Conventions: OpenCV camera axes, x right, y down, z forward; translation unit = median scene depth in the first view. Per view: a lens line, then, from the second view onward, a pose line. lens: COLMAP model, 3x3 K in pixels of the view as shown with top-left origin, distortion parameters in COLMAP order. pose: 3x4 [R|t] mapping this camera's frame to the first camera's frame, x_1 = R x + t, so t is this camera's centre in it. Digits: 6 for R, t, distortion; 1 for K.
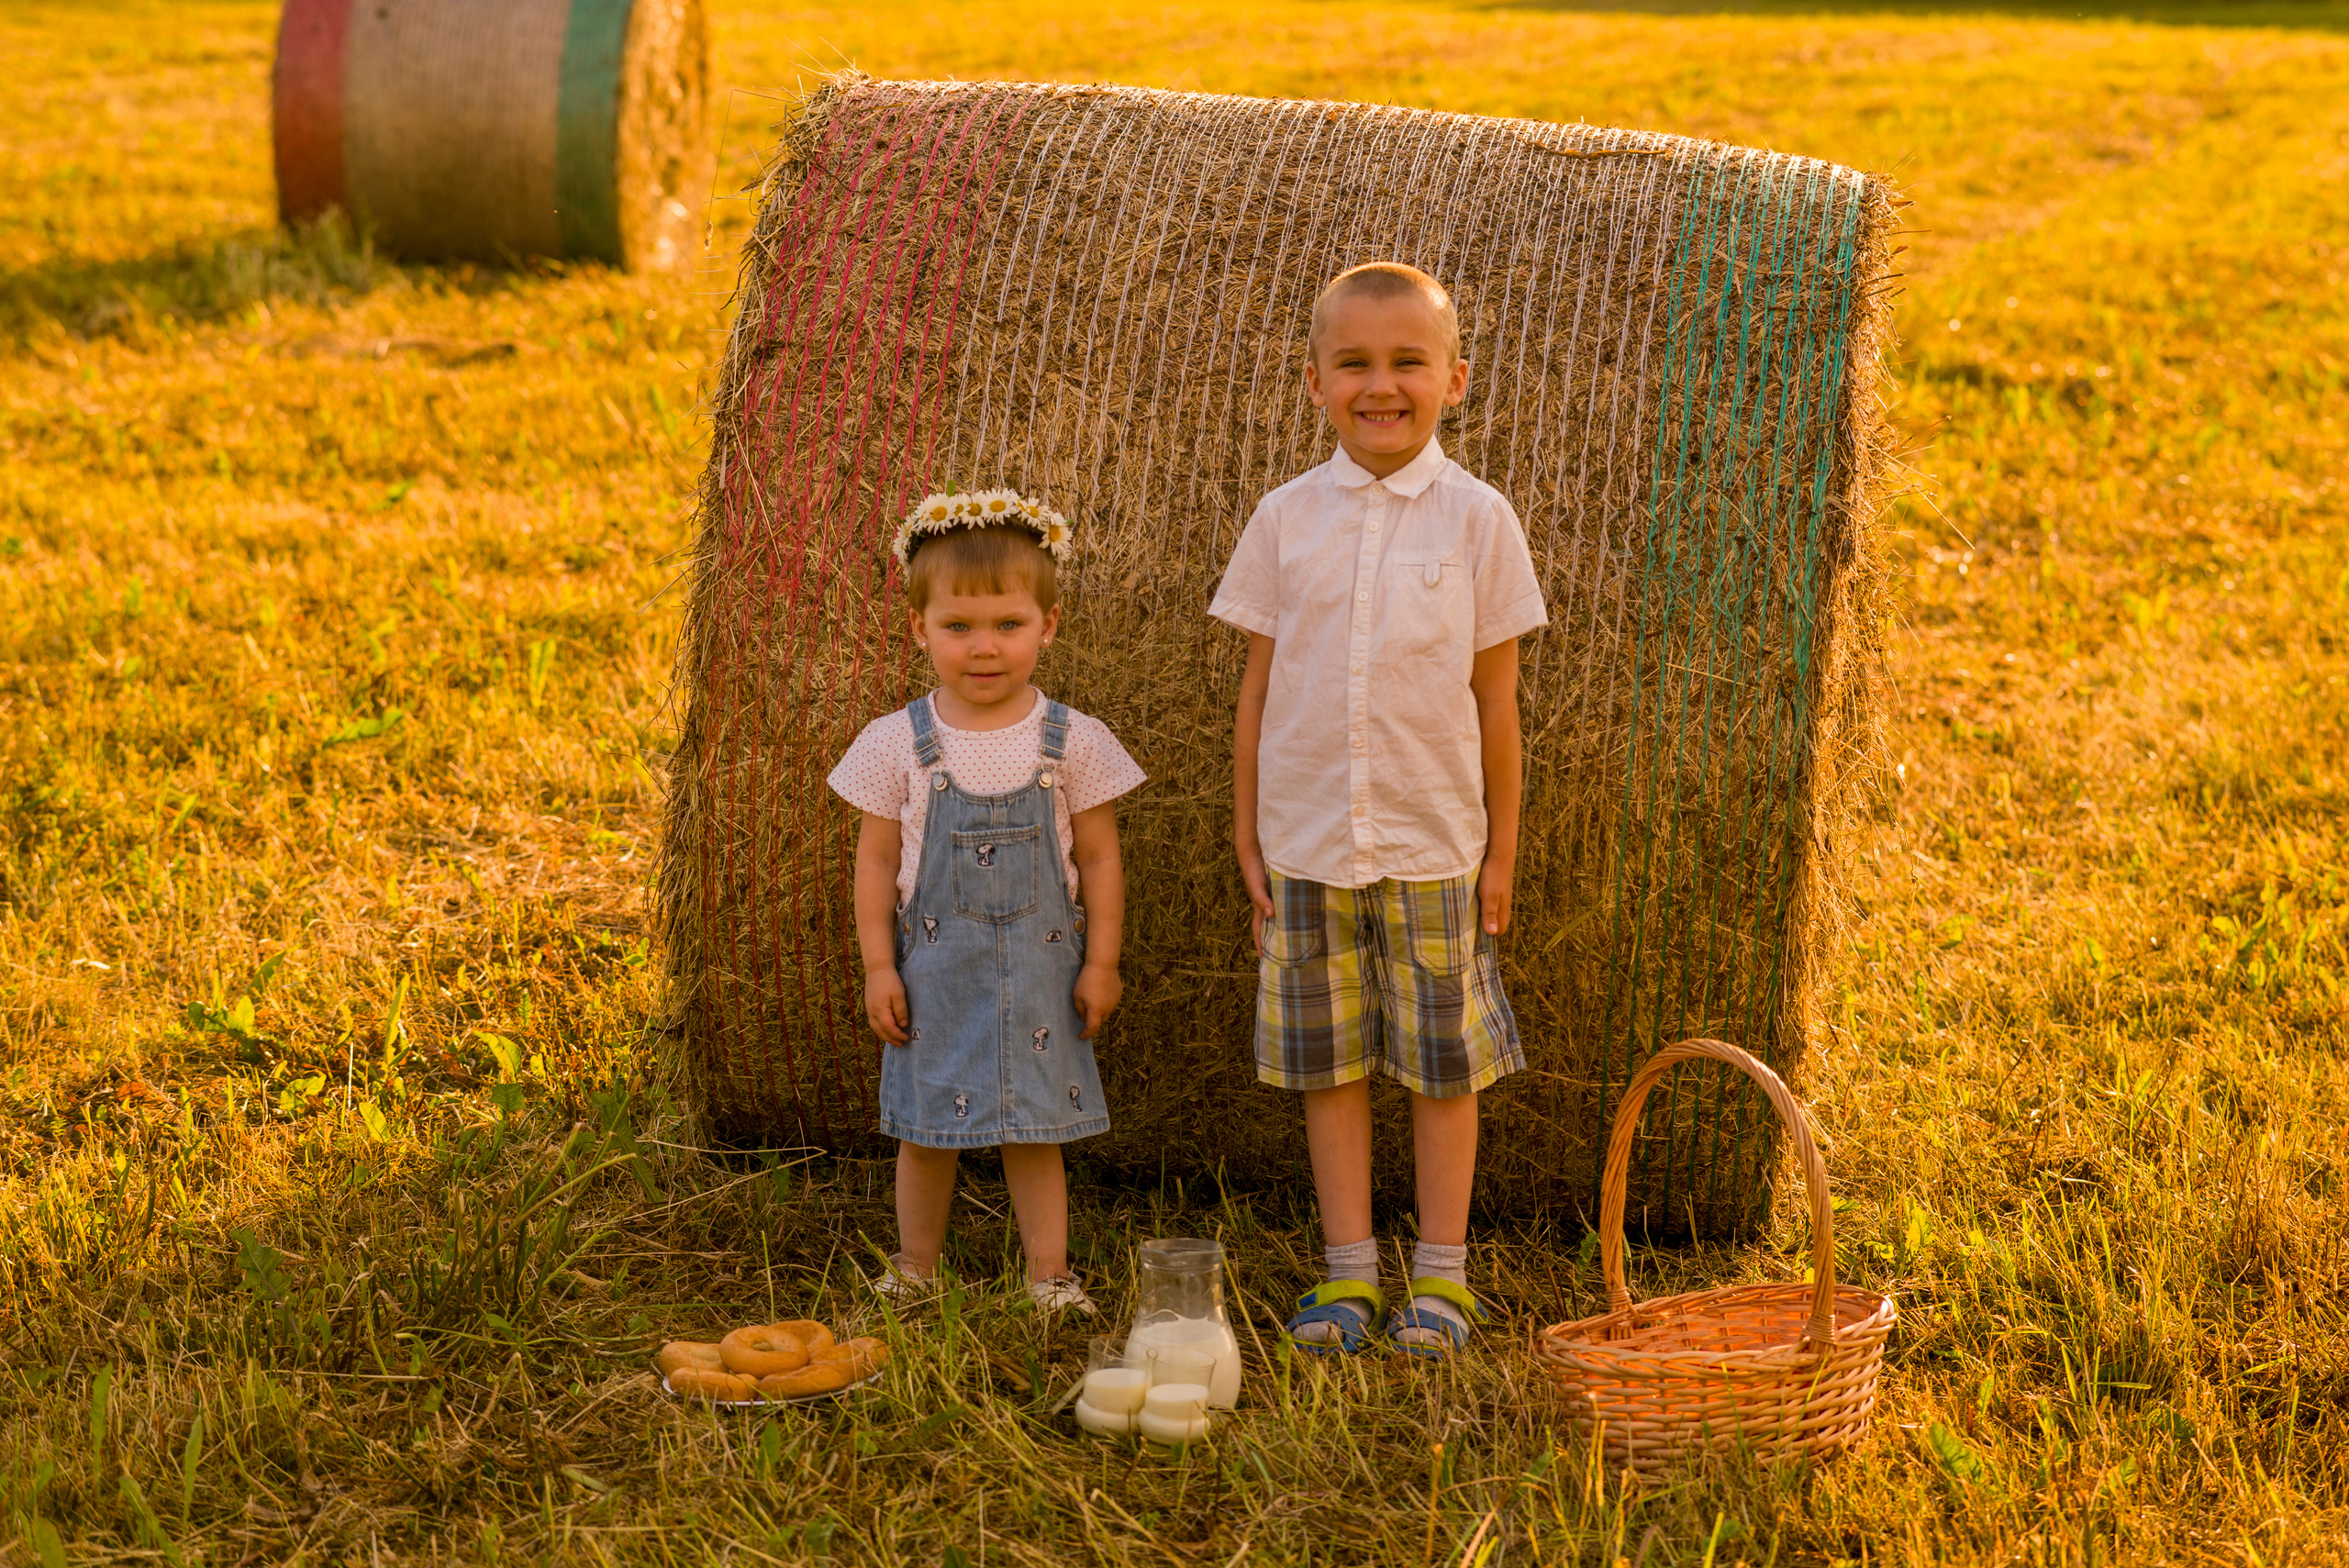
lens RADIAL K [[5581.2, 0, 1213.5], [0, 5581.2, 779.3], [0, 0, 1]] dist [0.306469, 0.000000]
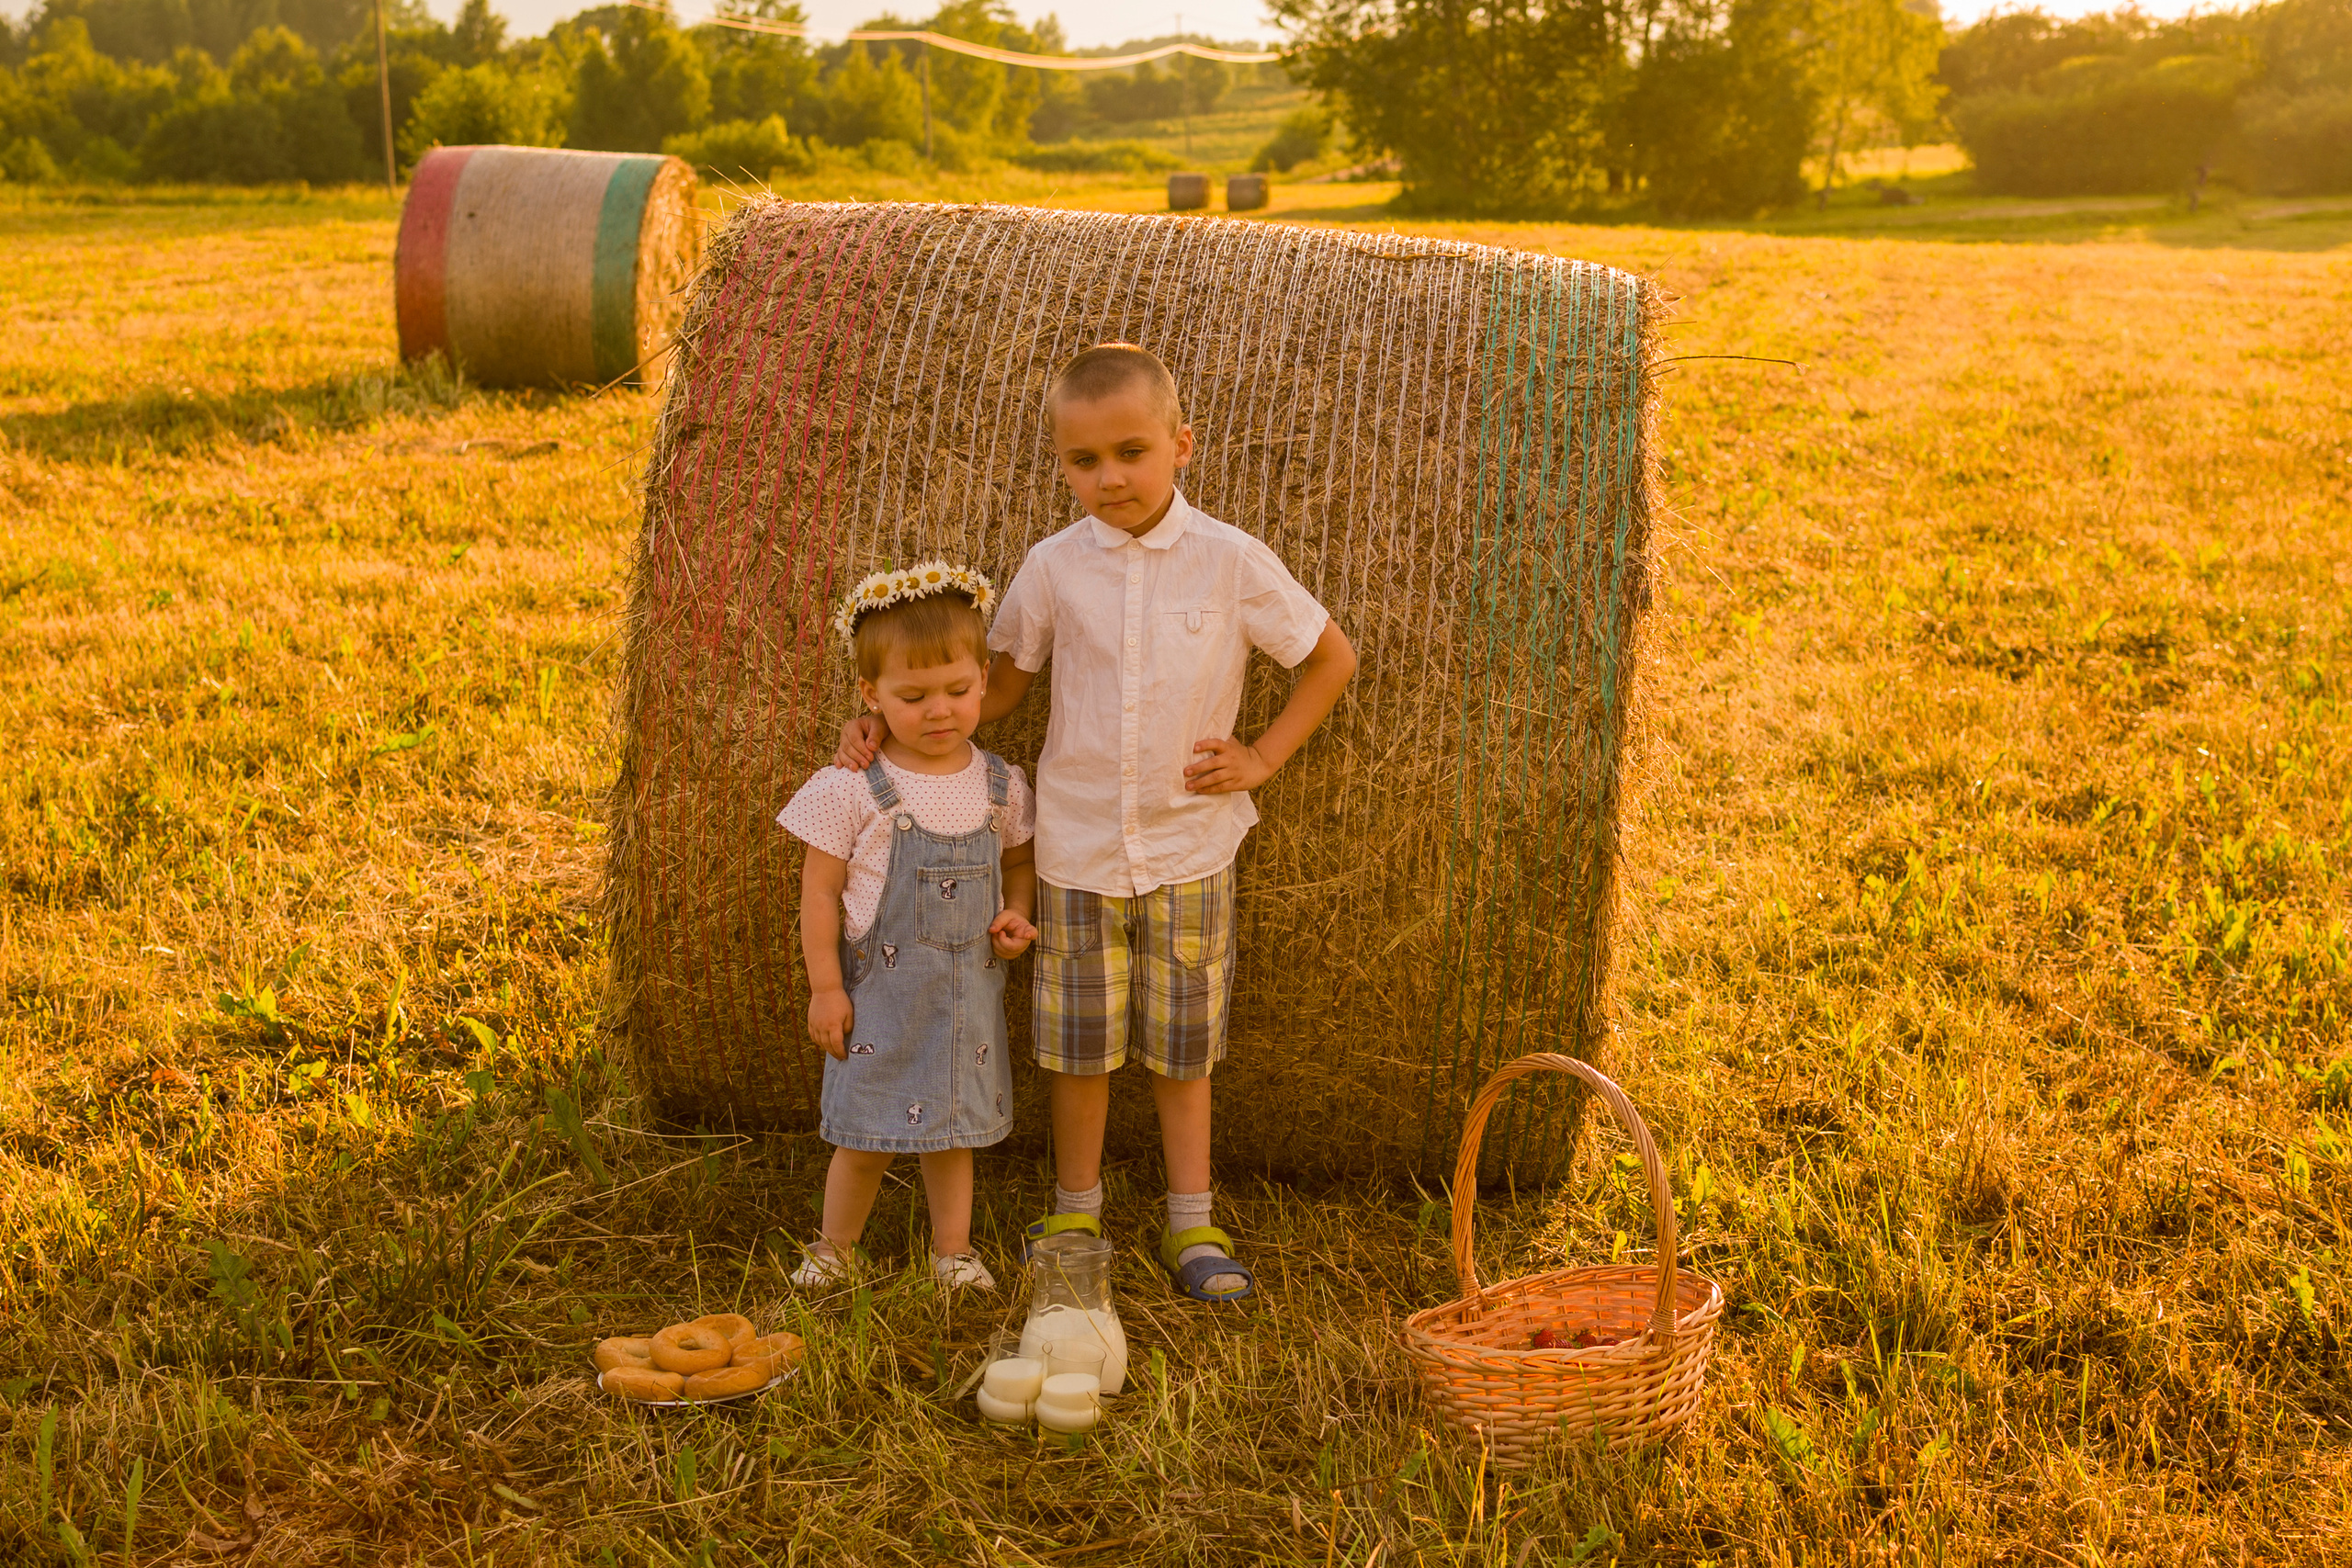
lens RADIAL K [[3567.2, 0, 1177.4], [0, 3567.2, 780.0], [0, 0, 1]] dist [0.001786, 0.000000]
pose [[0.999270, -0.013066, 0.035913, -0.008038], [0.012463, 0.999778, 0.016984, -0.017188], [-0.036127, -0.016524, 0.999211, 0.274205]]
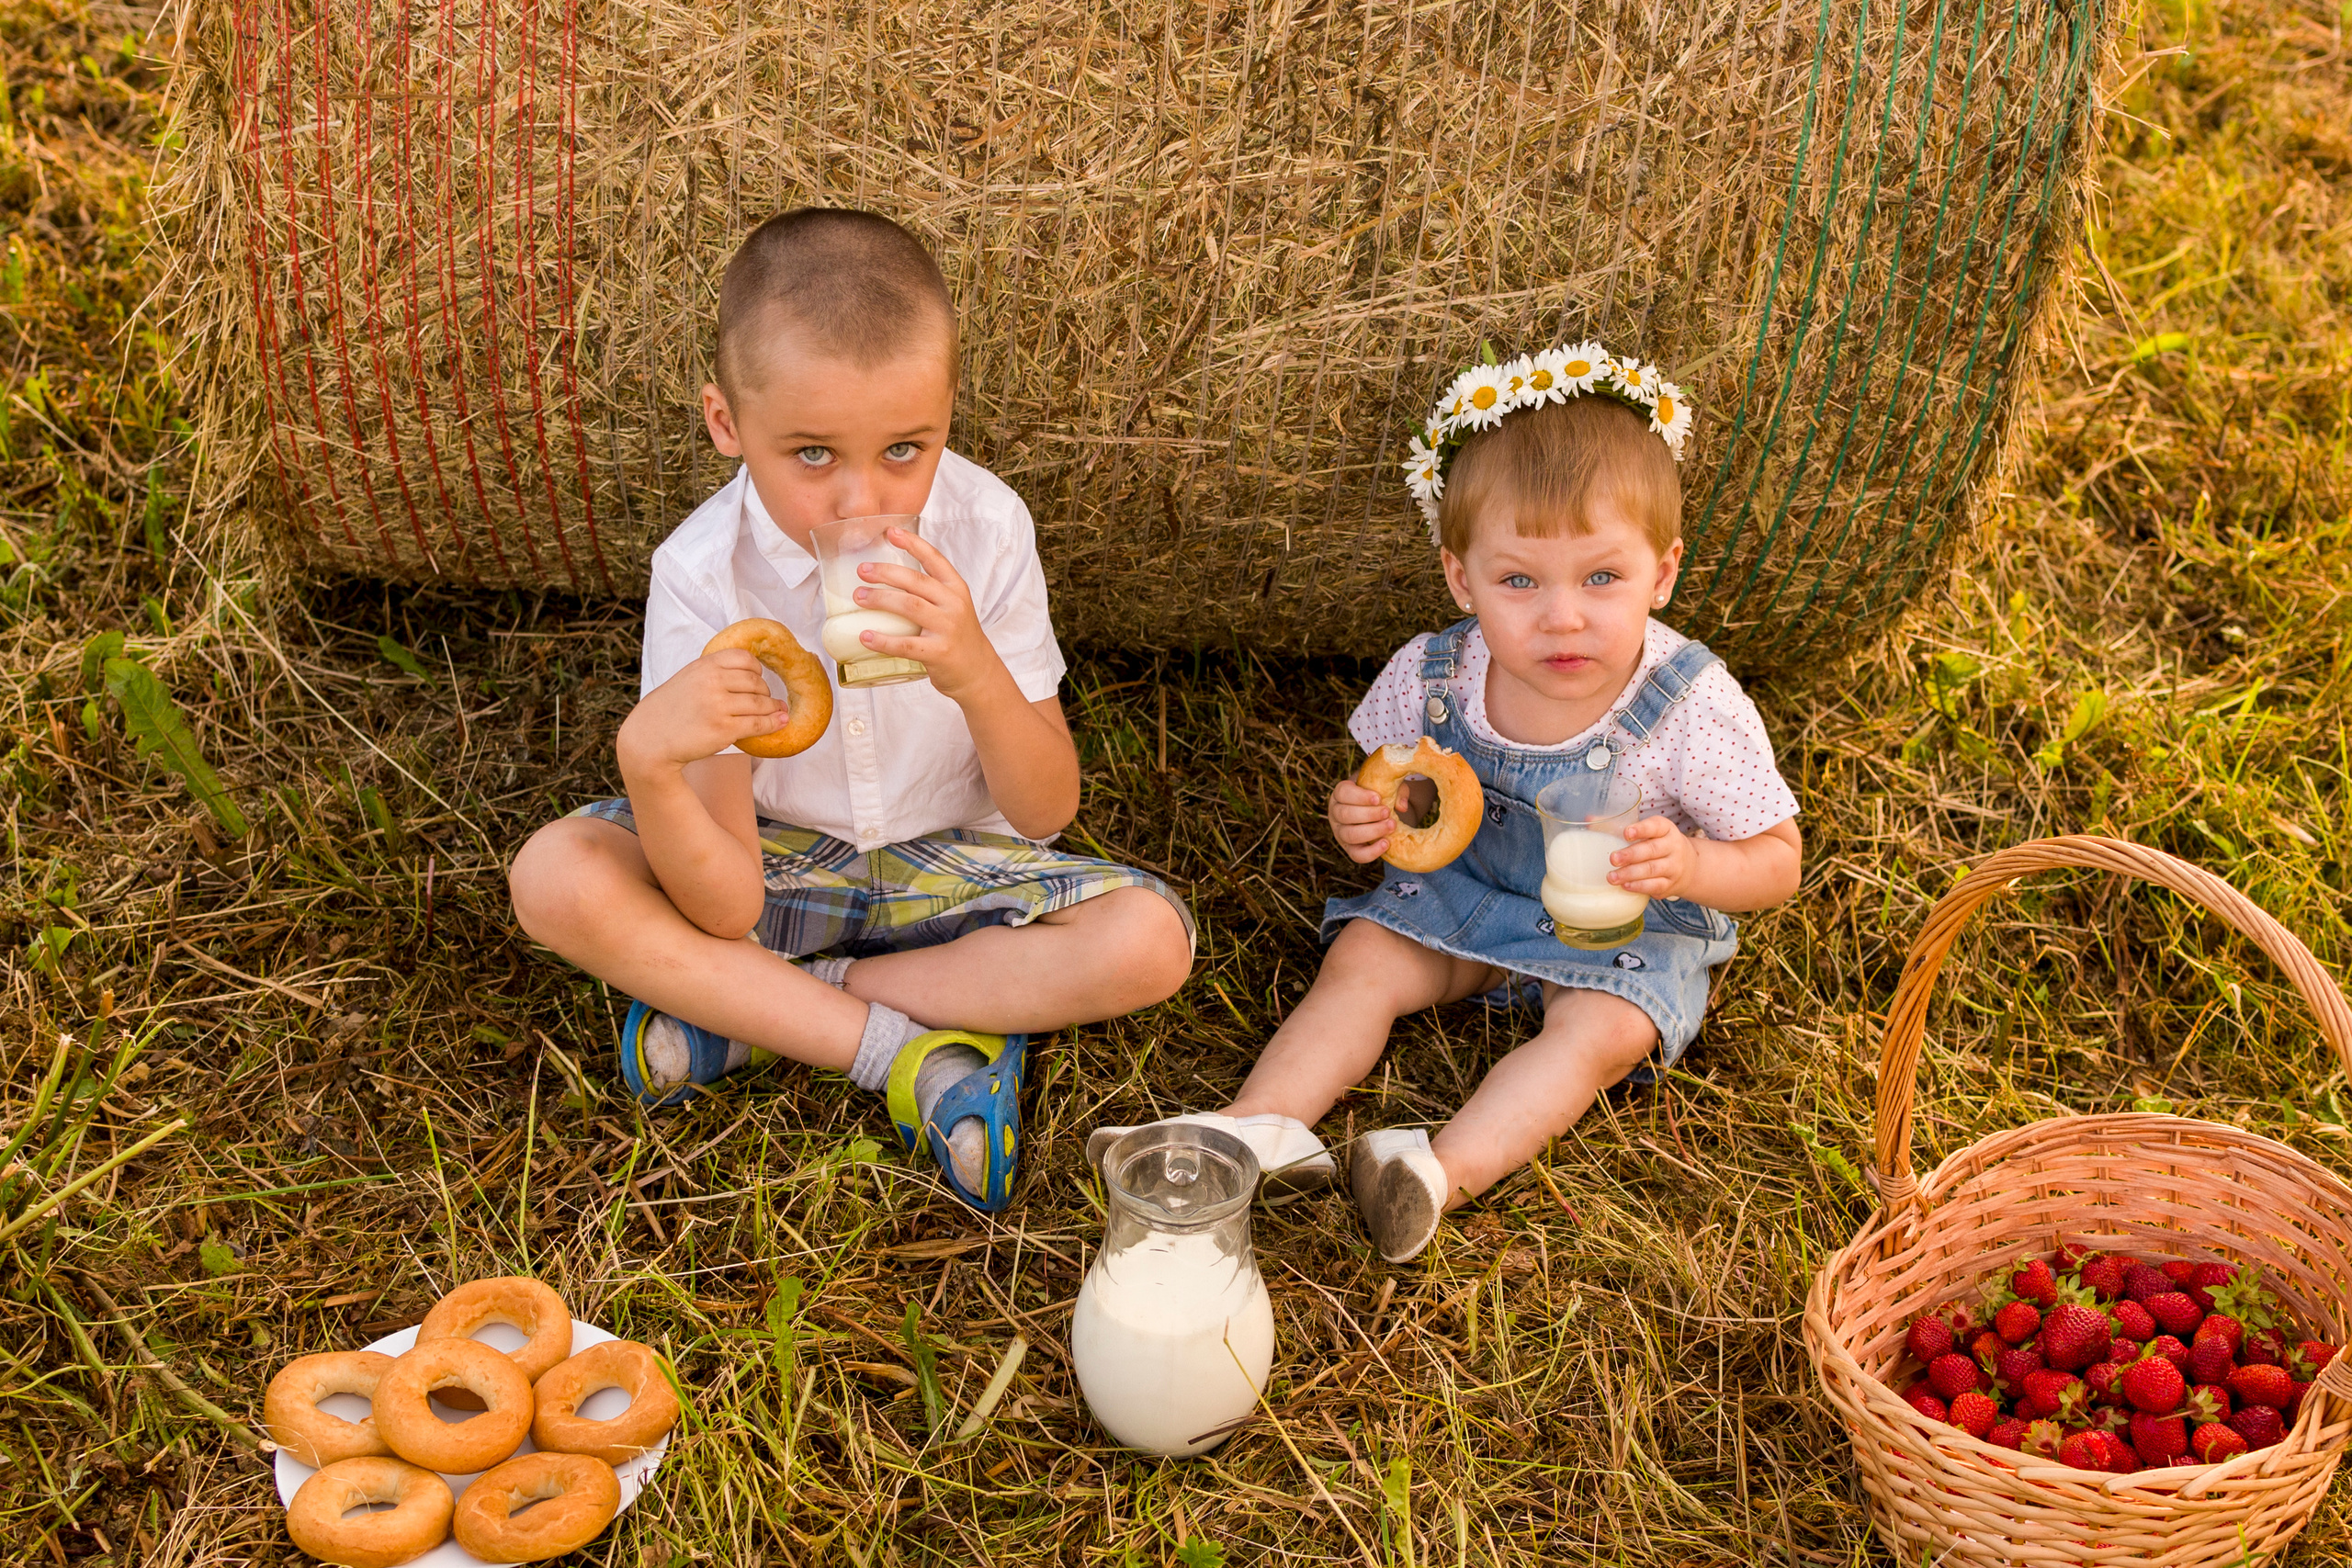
lens RADIAL K [[3567.2, 0, 1169.3], [0, 3567.2, 791.2], [0, 0, 1]] dist [0.001786, 0.000000]
pose [[0.989374, -0.054128, 0.134941, -0.048395], [-0.002041, 0.922855, 0.385142, -0.082972], [-0.145378, -0.381325, 0.912938, 0.615737]]
